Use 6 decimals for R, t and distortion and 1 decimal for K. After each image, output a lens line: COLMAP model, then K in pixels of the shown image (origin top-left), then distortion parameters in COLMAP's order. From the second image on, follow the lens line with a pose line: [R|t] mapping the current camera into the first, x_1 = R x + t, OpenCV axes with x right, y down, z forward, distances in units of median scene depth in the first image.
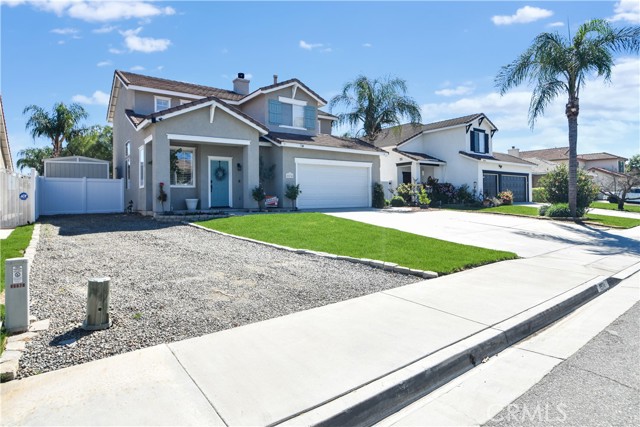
lens RADIAL K [[401.2, 0, 356.2], [0, 401.2, 194.5], [0, 0, 1]] dist [-0.051777, 0.048428]
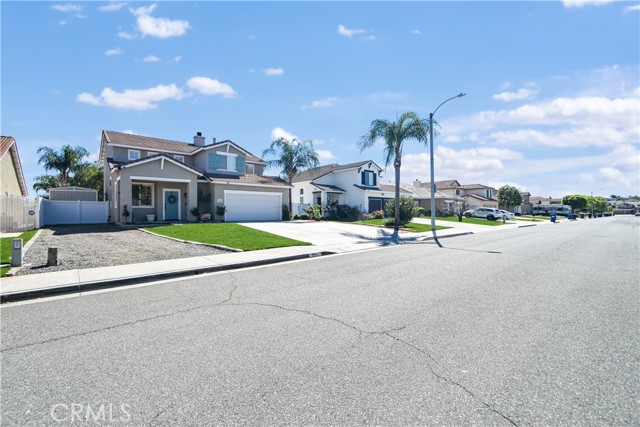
lens RADIAL K [[301.6, 0, 371.5], [0, 301.6, 211.2], [0, 0, 1]] dist [0.000621, 0.000304]
pose [[0.991970, 0.005099, 0.126368, 0.273178], [-0.005244, 0.999986, 0.000812, -0.007379], [-0.126362, -0.001468, 0.991983, -0.286309]]
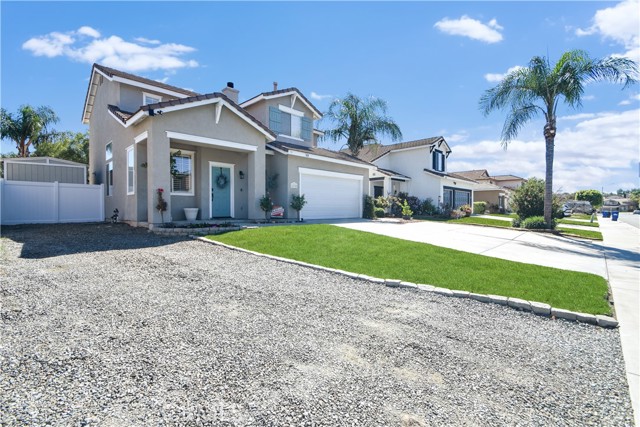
lens RADIAL K [[319.6, 0, 342.7], [0, 319.6, 213.2], [0, 0, 1]] dist [-0.003035, -0.000937]
pose [[0.990600, 0.011521, 0.136302, -0.141965], [-0.014829, 0.999619, 0.023280, 0.000352], [-0.135982, -0.025082, 0.990394, 0.197231]]
